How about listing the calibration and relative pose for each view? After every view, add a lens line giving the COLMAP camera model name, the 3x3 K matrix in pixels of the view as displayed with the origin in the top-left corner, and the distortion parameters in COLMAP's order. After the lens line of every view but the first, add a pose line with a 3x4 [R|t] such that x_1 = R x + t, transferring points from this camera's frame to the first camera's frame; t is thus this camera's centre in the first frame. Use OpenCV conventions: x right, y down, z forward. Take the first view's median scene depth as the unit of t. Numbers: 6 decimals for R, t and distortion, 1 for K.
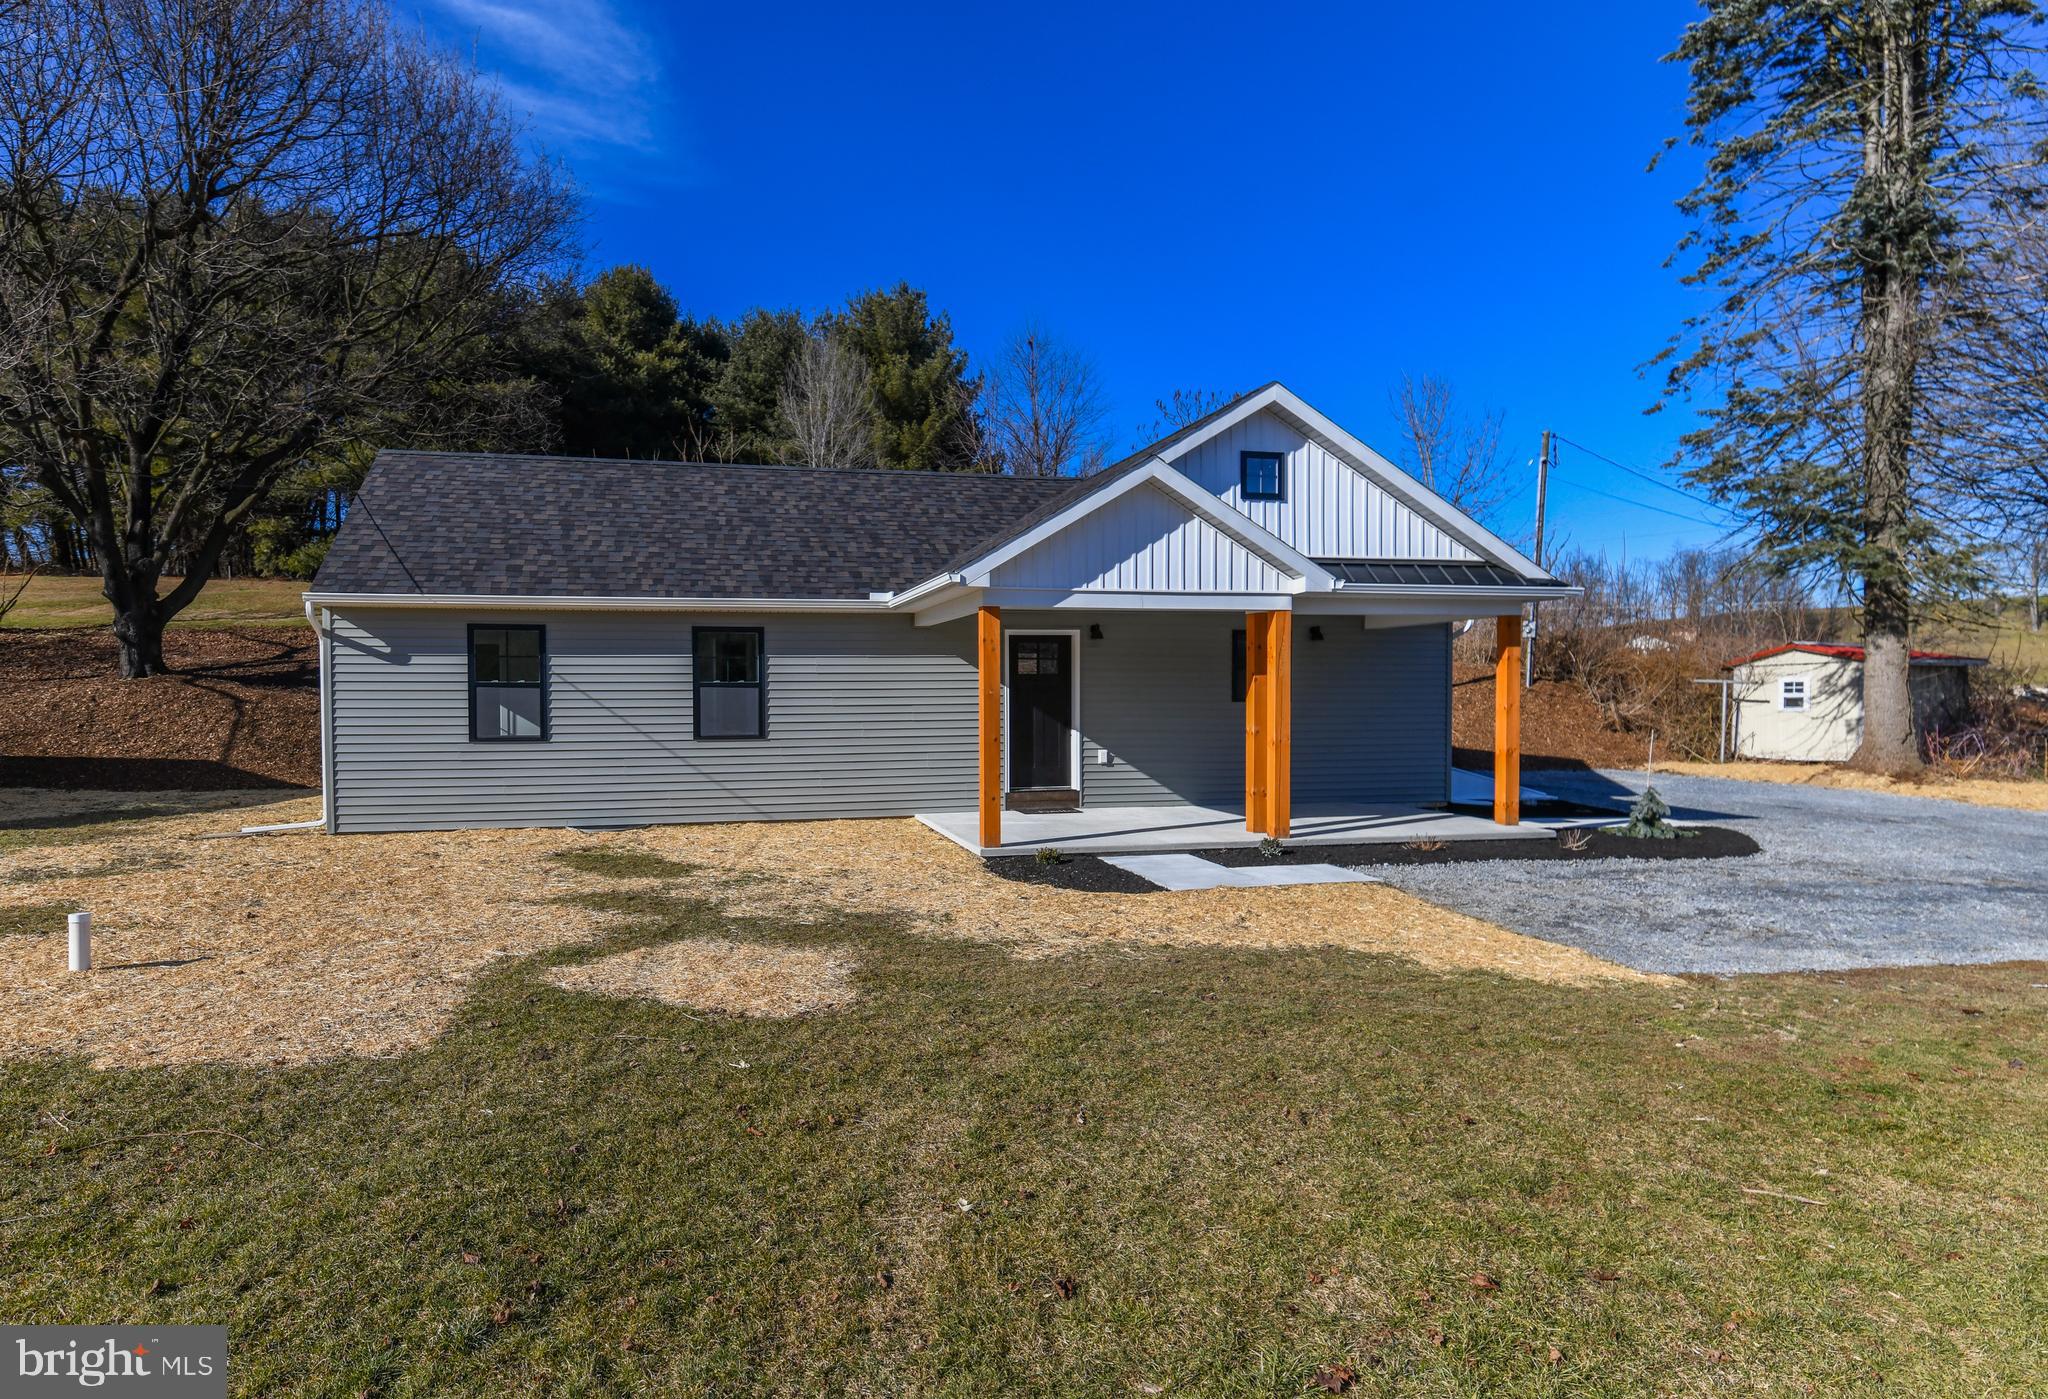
lens RADIAL K [[1166.1, 0, 954.7], [0, 1166.1, 697.0], [0, 0, 1]] dist [0.016287, -0.005048]
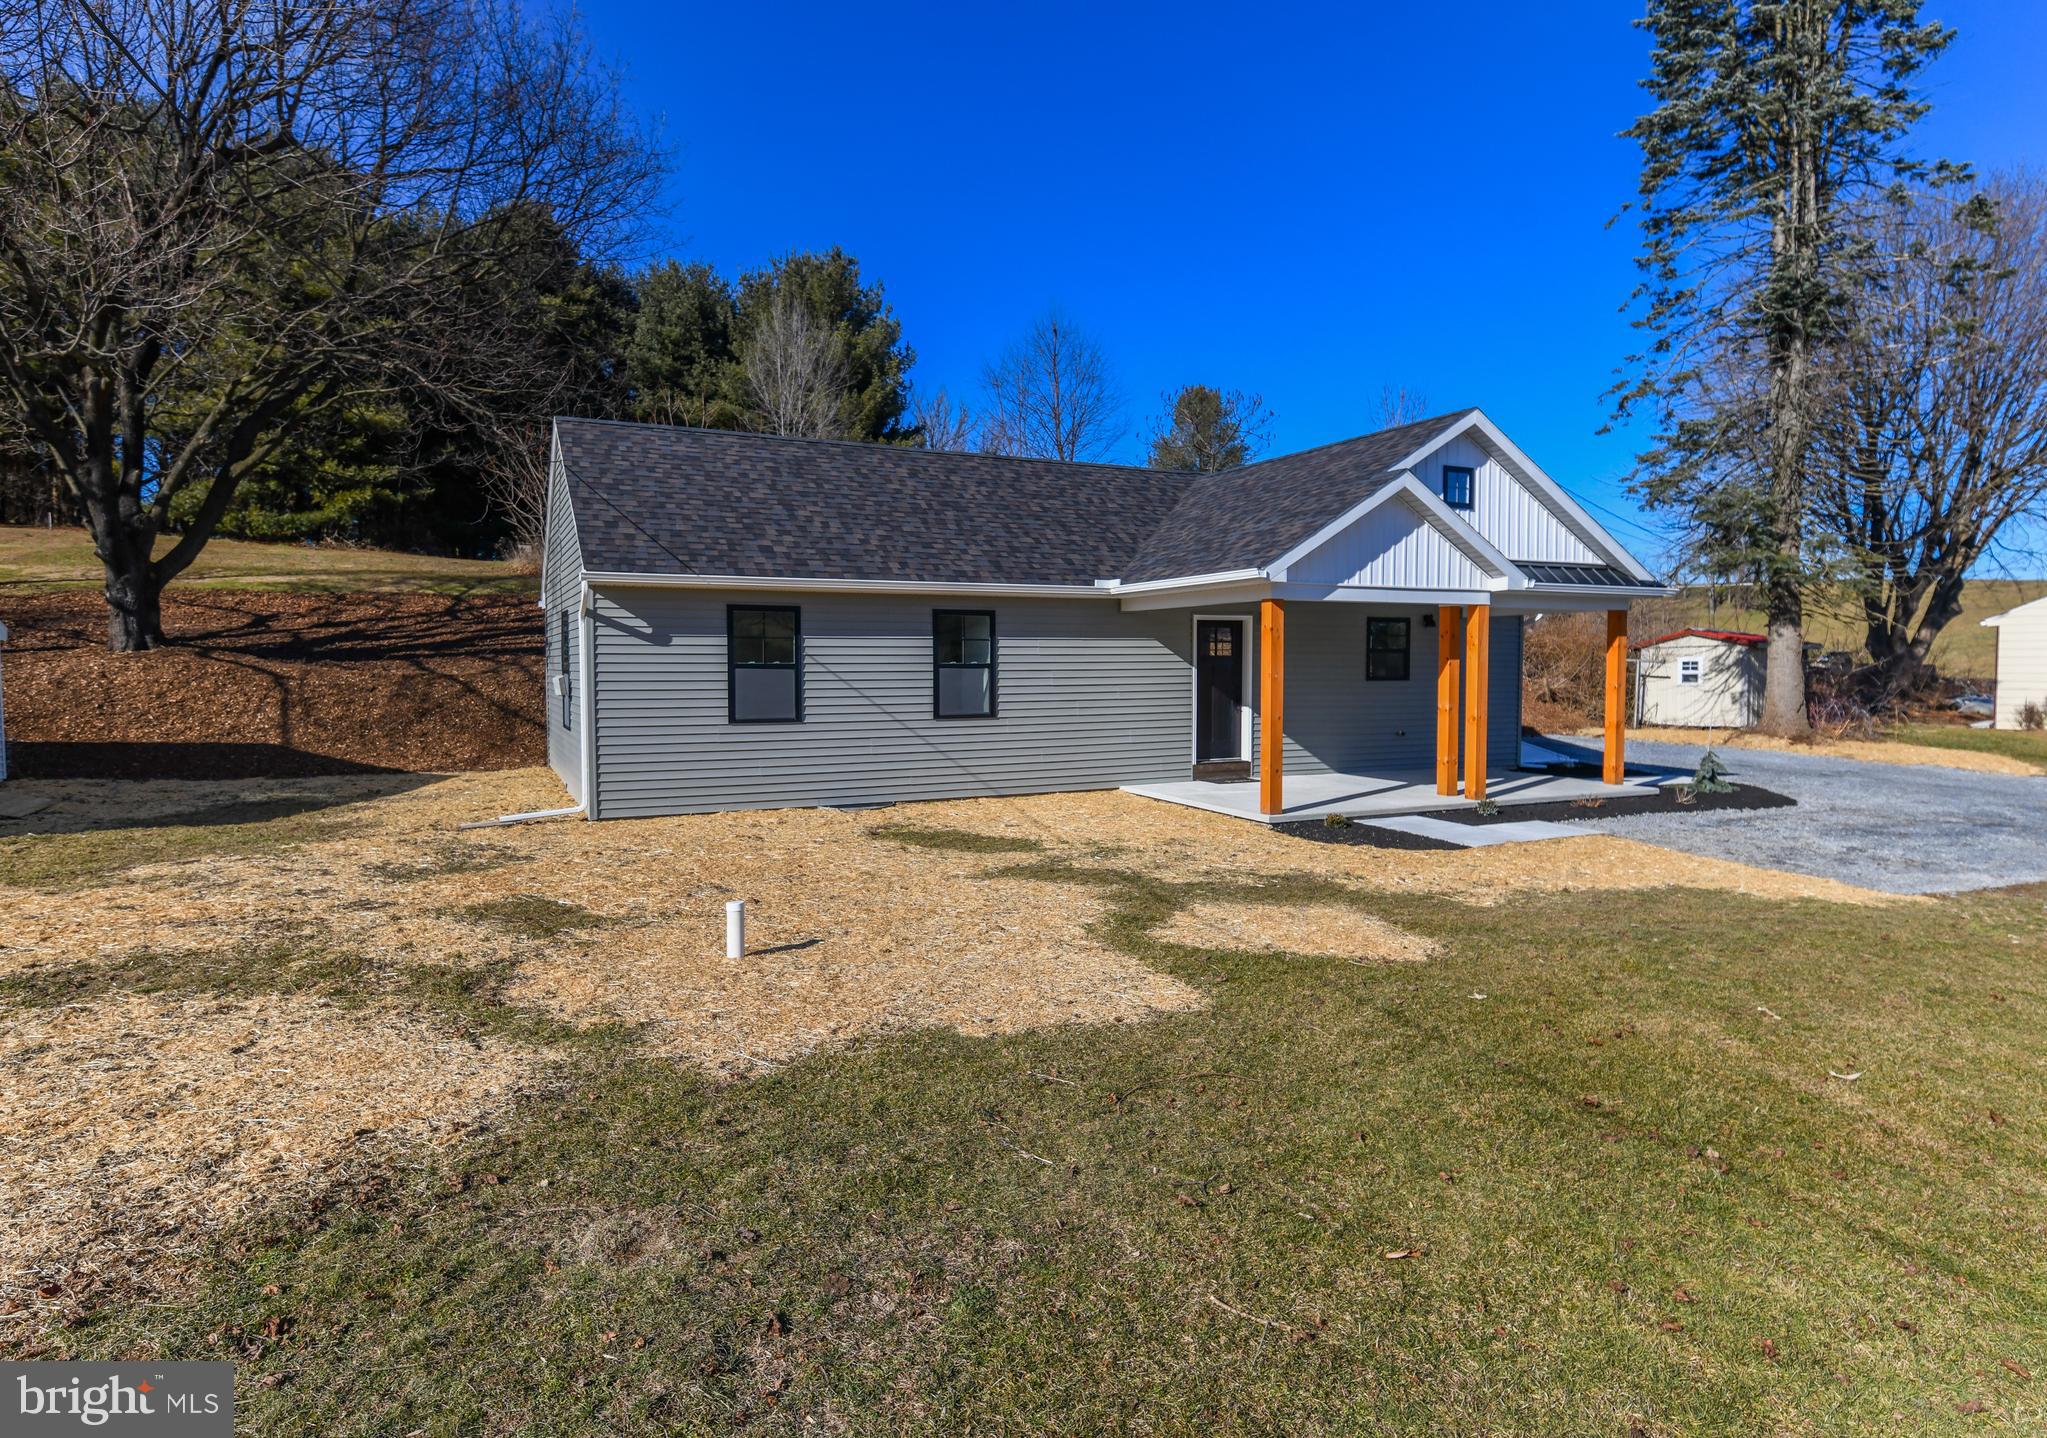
lens RADIAL K [[1181.7, 0, 1018.1], [0, 1181.7, 684.6], [0, 0, 1]] dist [0.011763, 0.000035]
pose [[0.970004, -0.001110, 0.243088, -0.397361], [-0.003236, 0.999842, 0.017477, -0.012168], [-0.243069, -0.017739, 0.969847, -0.029890]]
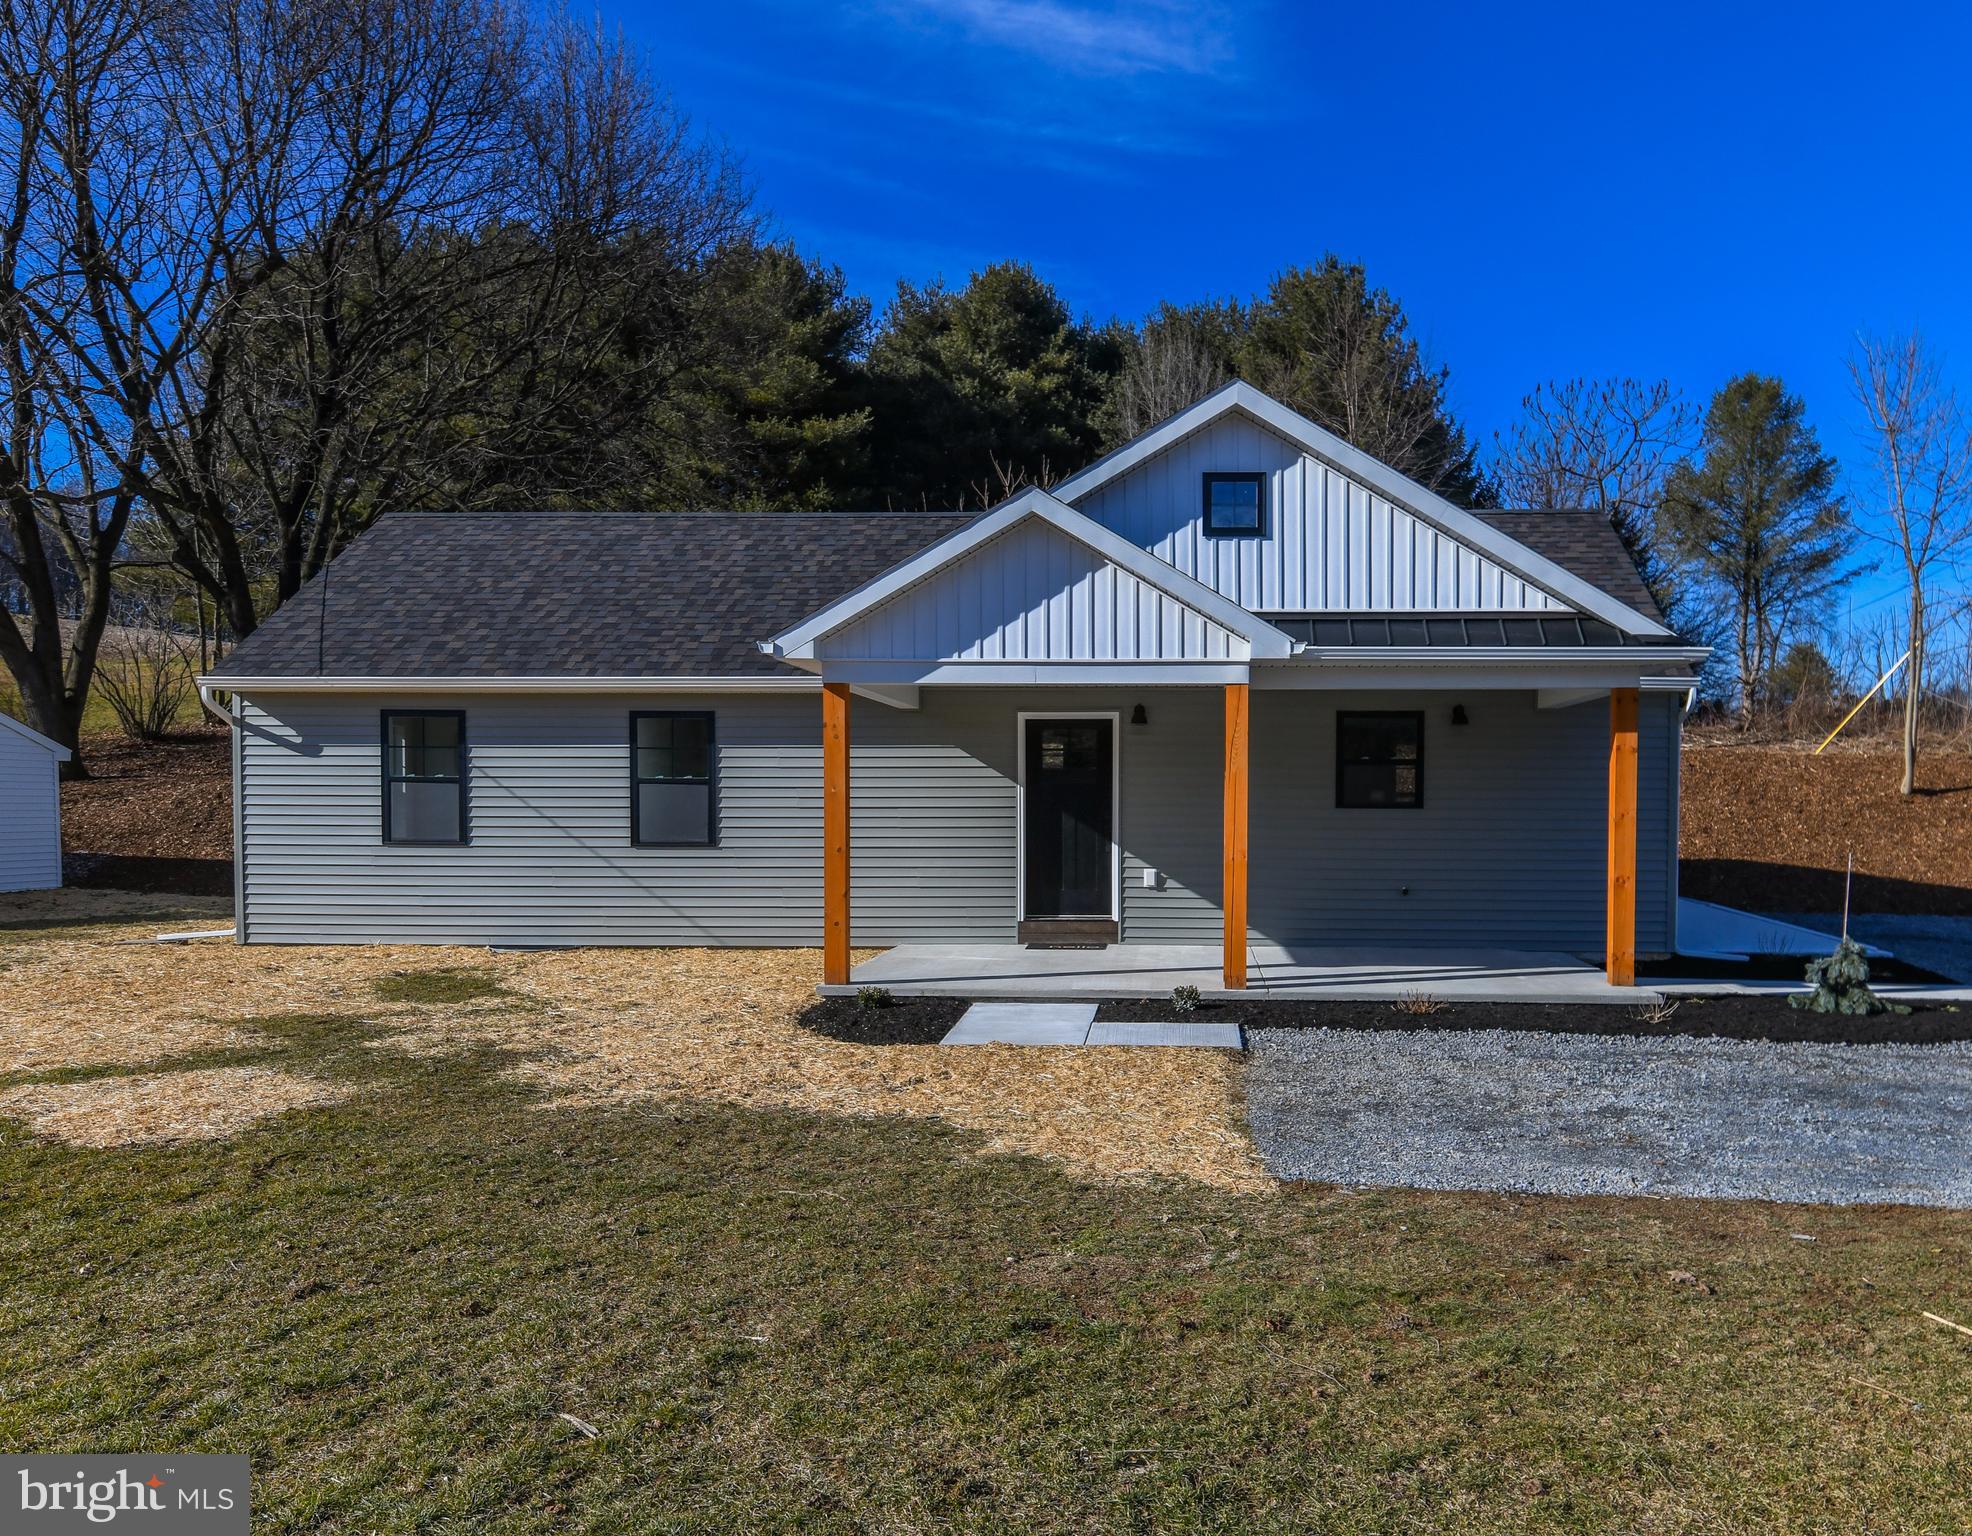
lens RADIAL K [[1515.0, 0, 998.1], [0, 1515.0, 789.2], [0, 0, 1]] dist [0.019309, 0.004728]
pose [[0.966323, 0.006505, -0.257249, 0.305019], [-0.008592, 0.999939, -0.006990, 0.000893], [0.257188, 0.008965, 0.966320, 0.017877]]
